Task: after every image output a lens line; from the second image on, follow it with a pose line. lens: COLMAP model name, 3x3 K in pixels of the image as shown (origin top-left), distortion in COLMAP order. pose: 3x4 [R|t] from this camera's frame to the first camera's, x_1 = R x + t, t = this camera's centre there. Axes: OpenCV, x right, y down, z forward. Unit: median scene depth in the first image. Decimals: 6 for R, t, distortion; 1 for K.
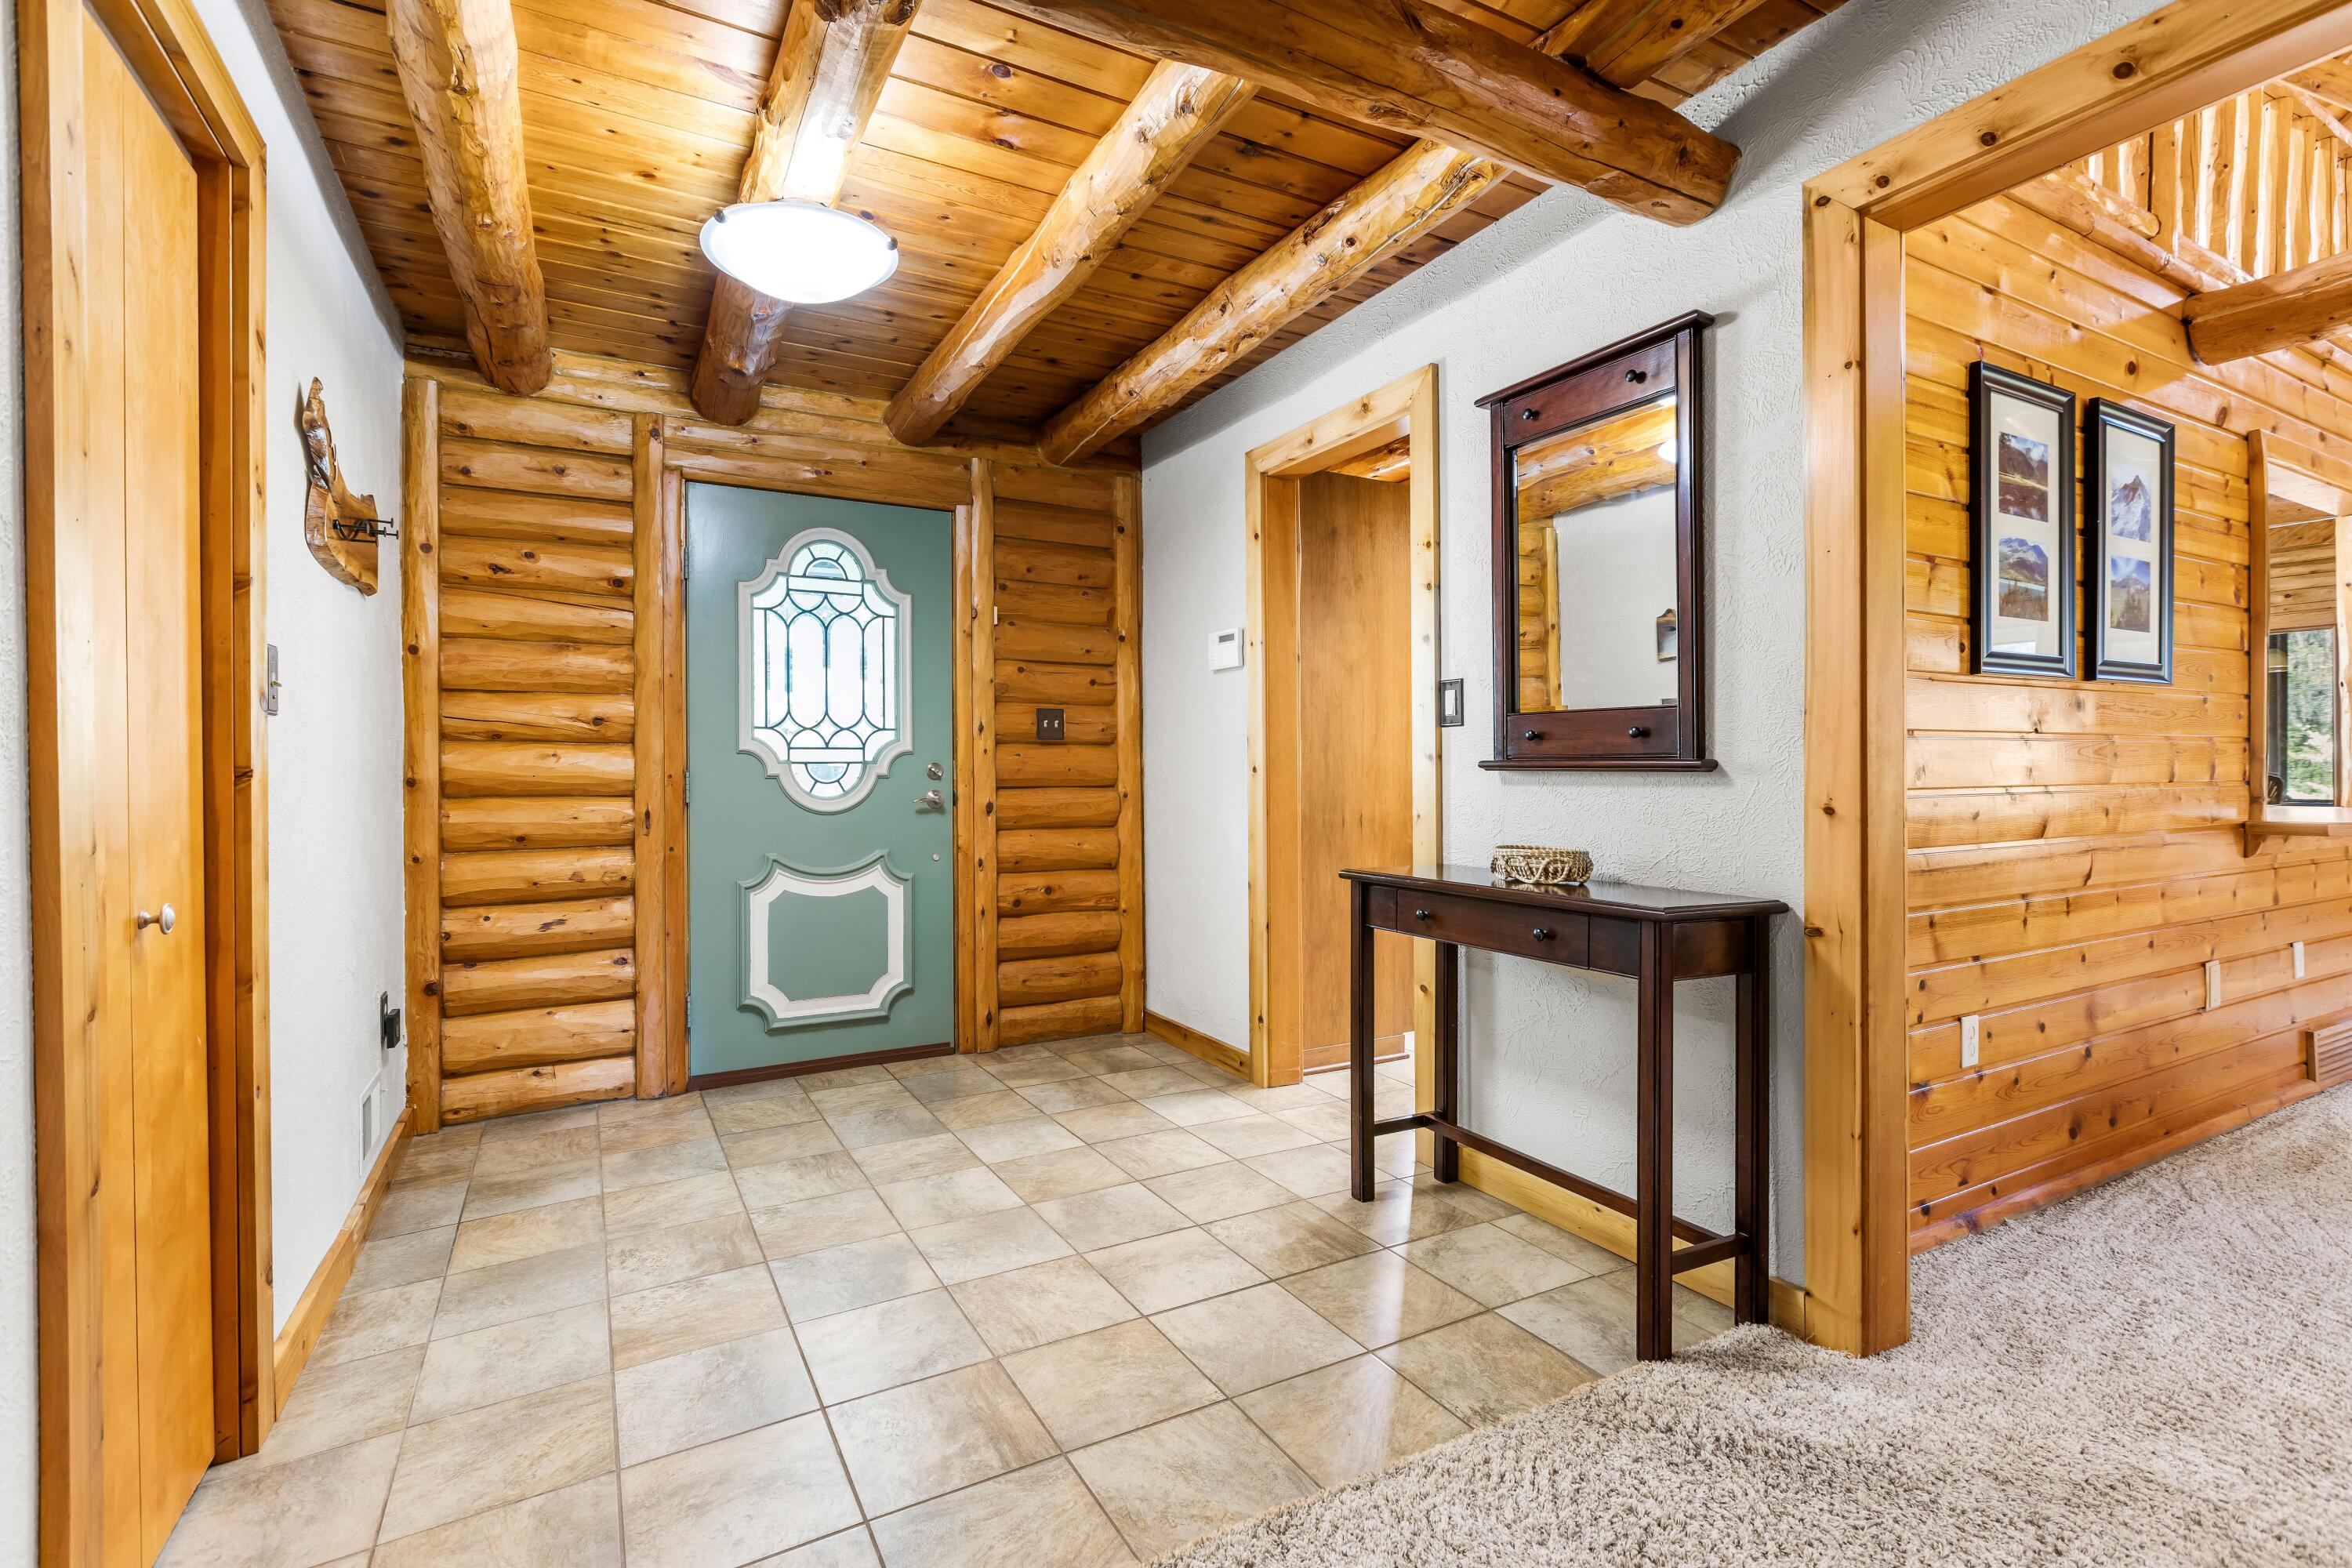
lens RADIAL K [[1061.5, 0, 1167.4], [0, 1061.5, 755.7], [0, 0, 1]] dist [0.001396, -0.000028]
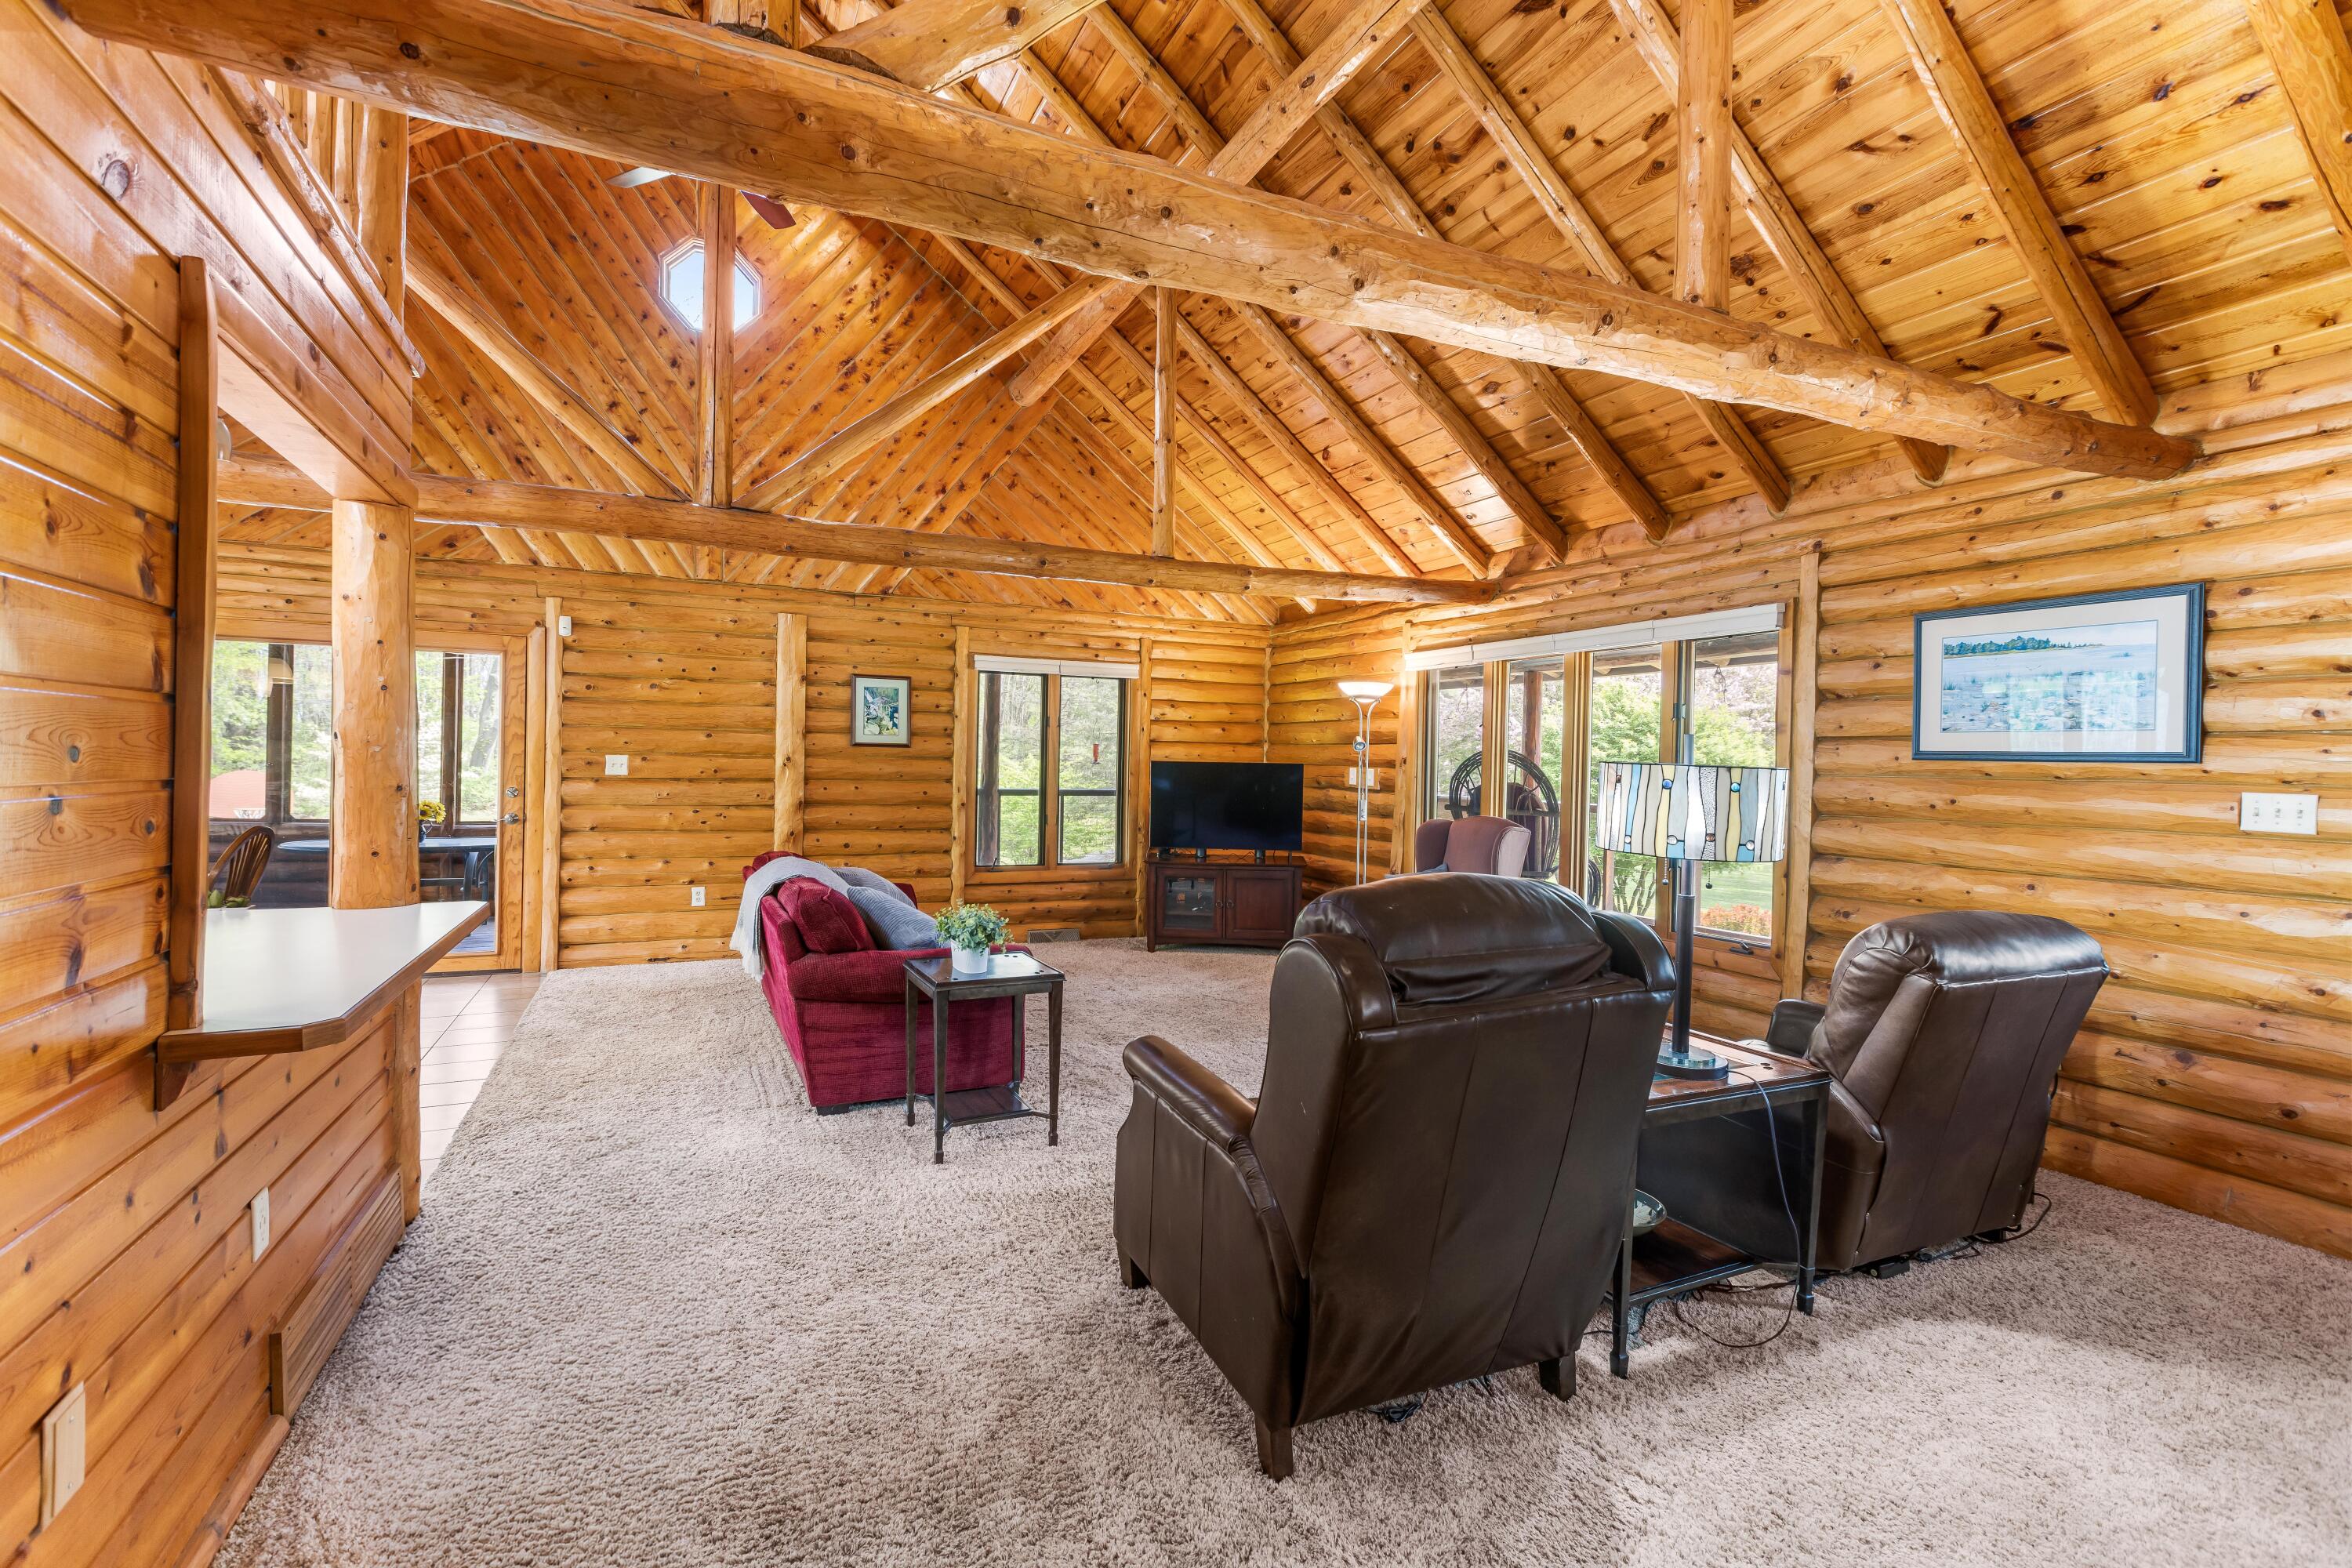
lens RADIAL K [[1030.9, 0, 1164.1], [0, 1030.9, 770.5], [0, 0, 1]] dist [-0.000515, -0.000499]
pose [[0.060095, -0.001670, 0.998191, 0.562825], [-0.021388, 0.999767, 0.002961, -0.073681], [-0.997964, -0.021528, 0.060045, 0.505858]]
